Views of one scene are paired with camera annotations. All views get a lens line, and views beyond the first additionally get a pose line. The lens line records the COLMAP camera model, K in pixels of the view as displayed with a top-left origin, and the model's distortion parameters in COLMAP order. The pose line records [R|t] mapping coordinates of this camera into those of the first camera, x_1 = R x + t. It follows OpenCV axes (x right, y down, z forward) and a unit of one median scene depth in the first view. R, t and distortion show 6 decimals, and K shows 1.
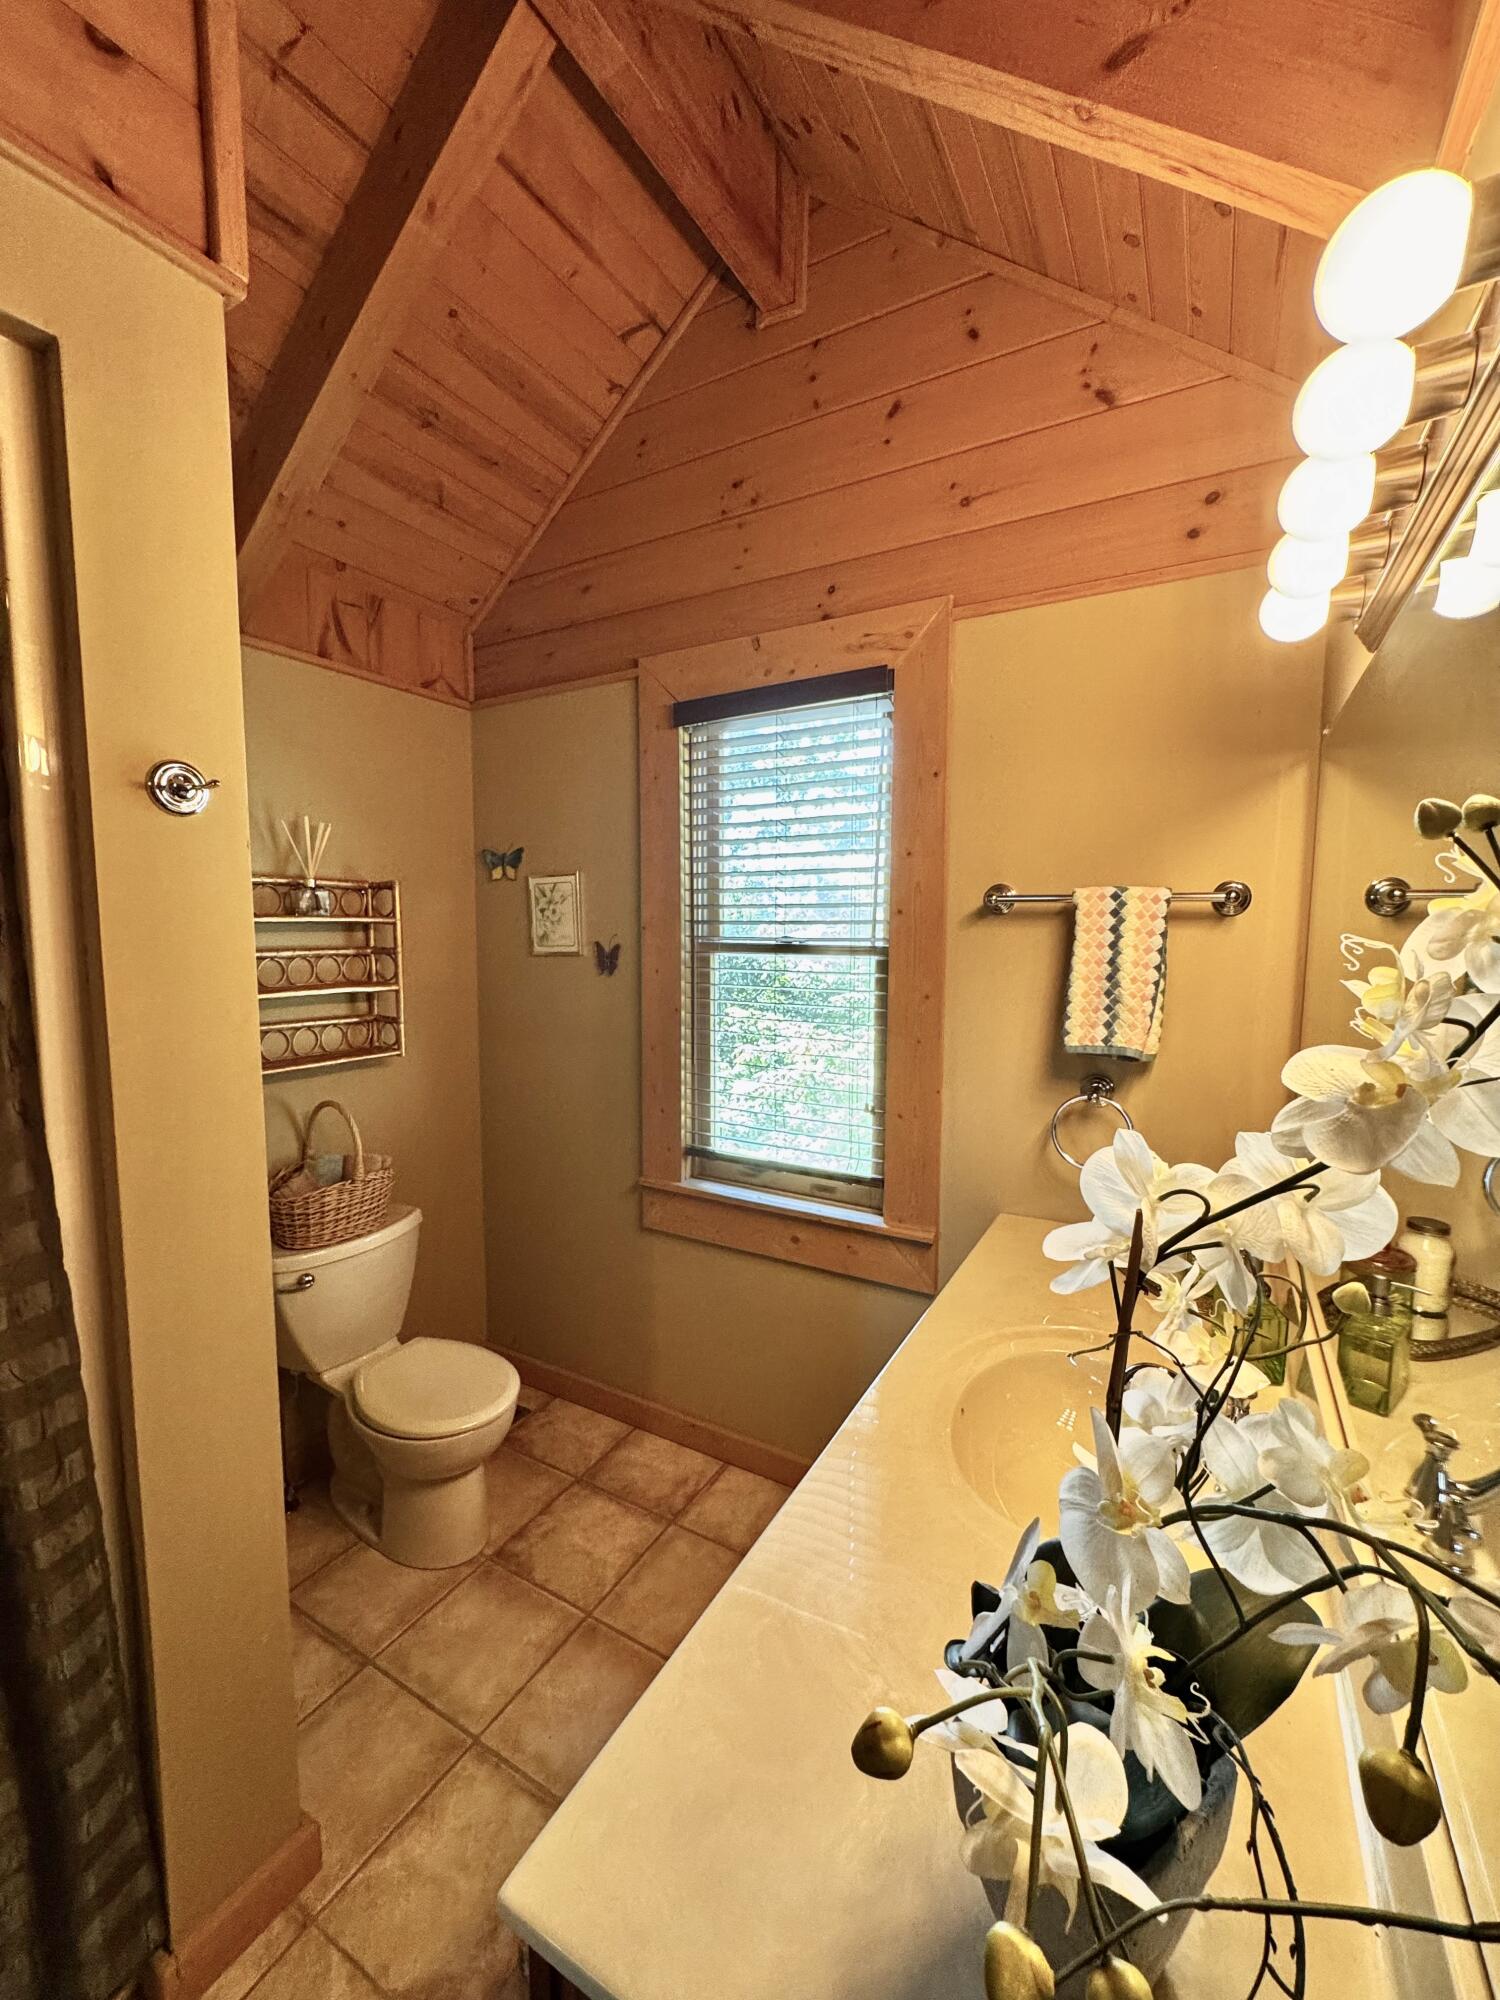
lens RADIAL K [[793.7, 0, 754.4], [0, 793.7, 1007.6], [0, 0, 1]] dist [-0.008665, -0.000126]
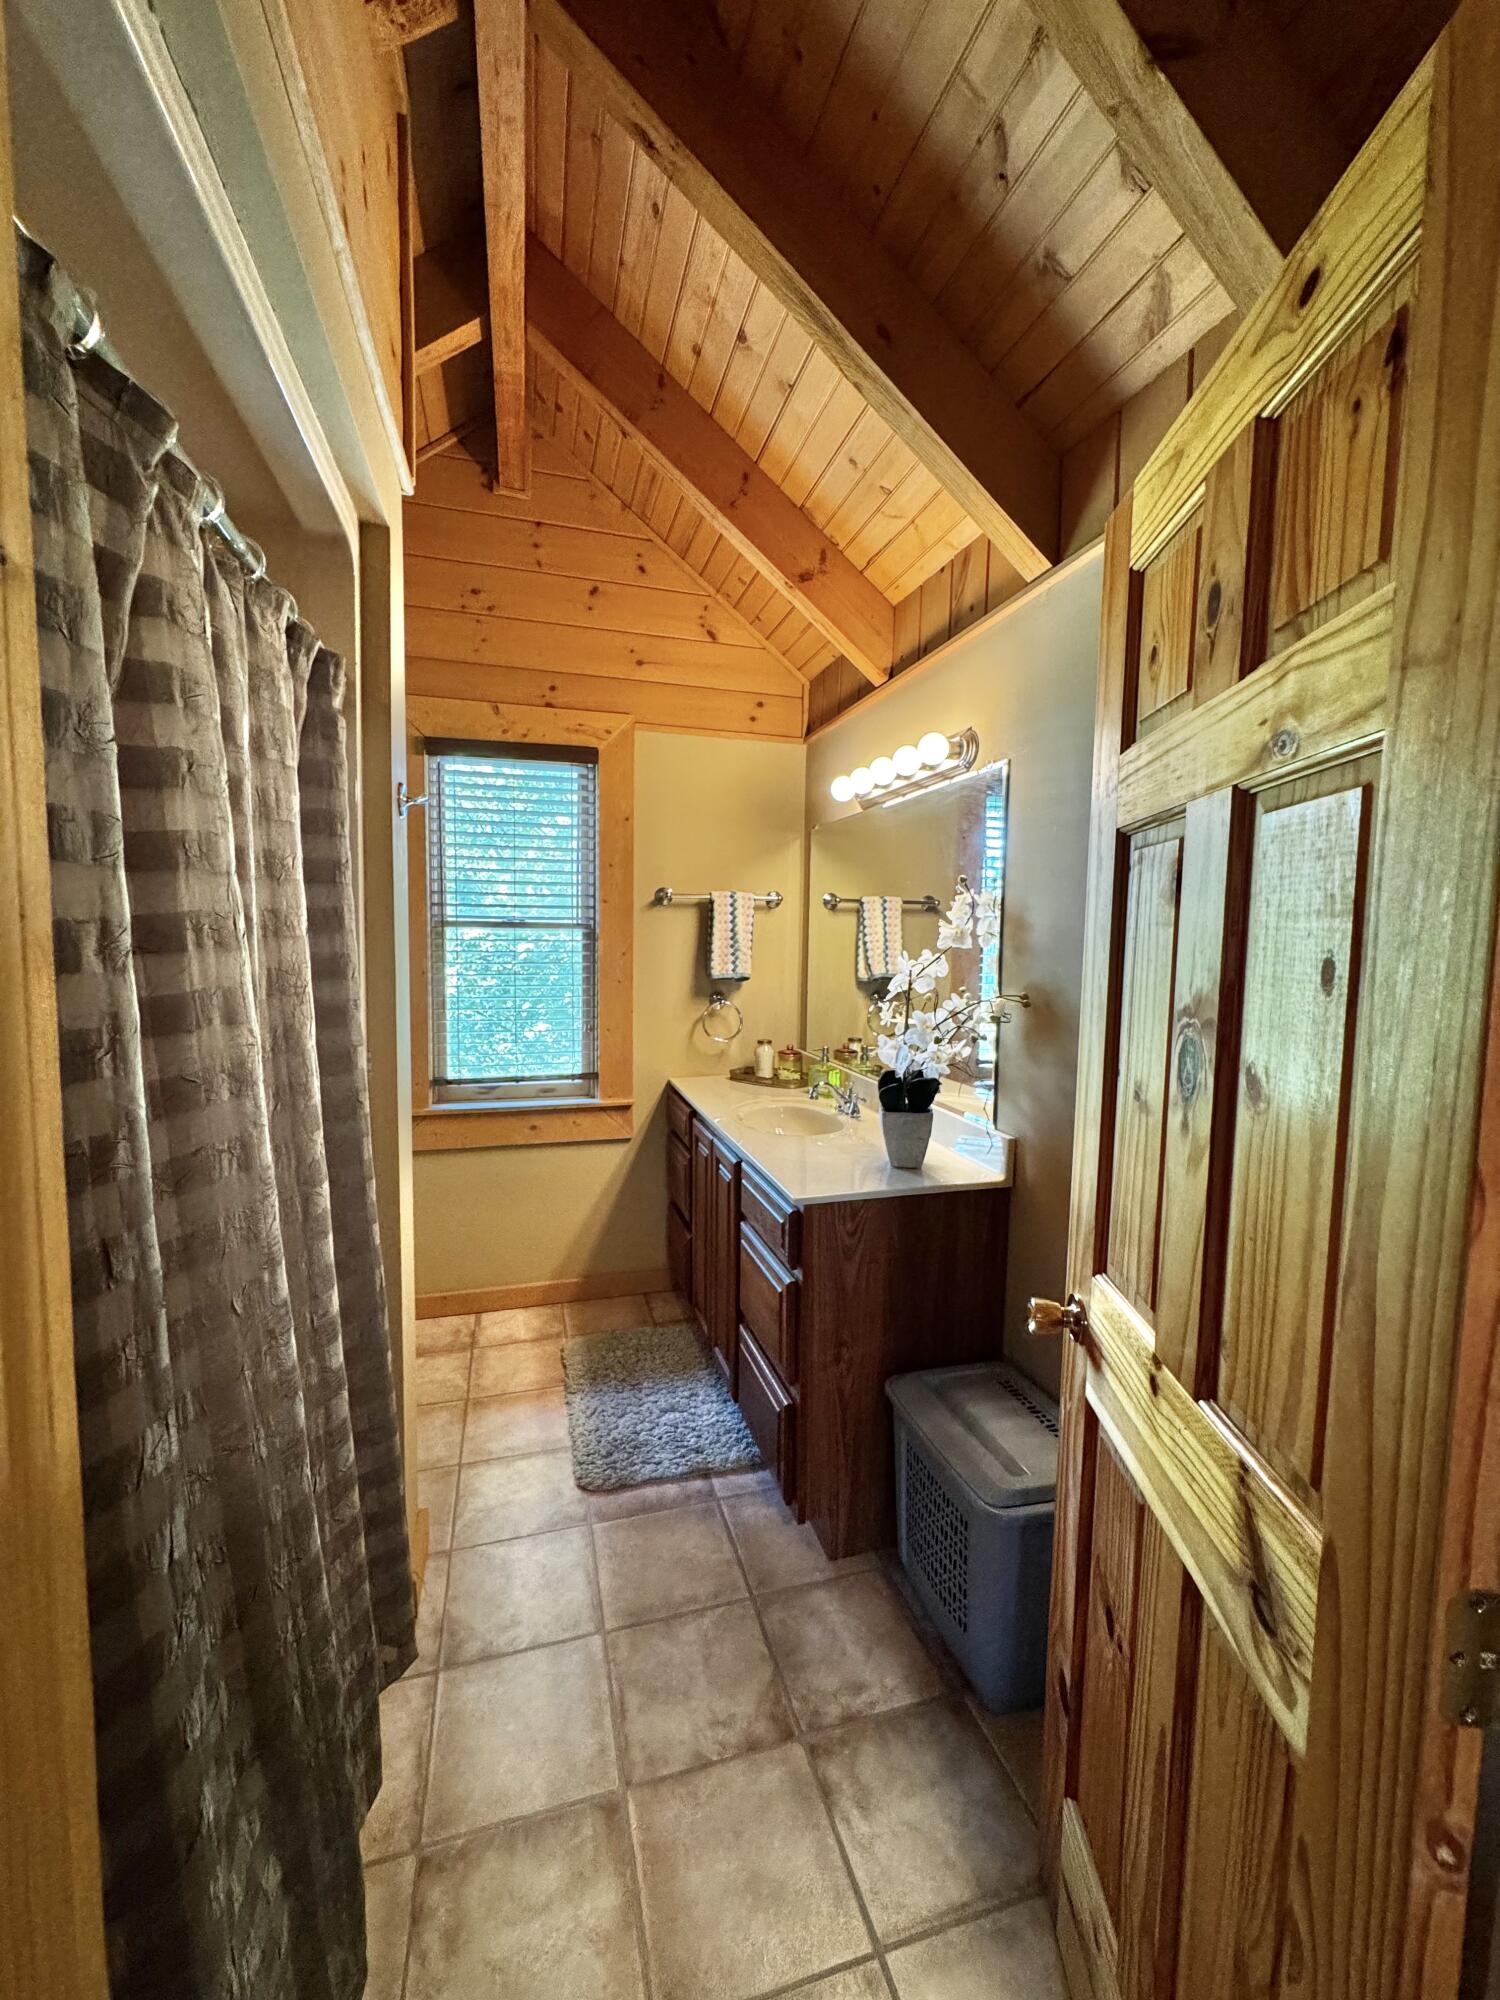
lens RADIAL K [[793.7, 0, 747.8], [0, 793.7, 1002.7], [0, 0, 1]] dist [-0.008665, -0.000126]
pose [[0.700038, -0.052757, 0.712154, -0.803309], [0.059189, 0.998122, 0.015761, 0.079883], [-0.711648, 0.031118, 0.701847, -0.338887]]
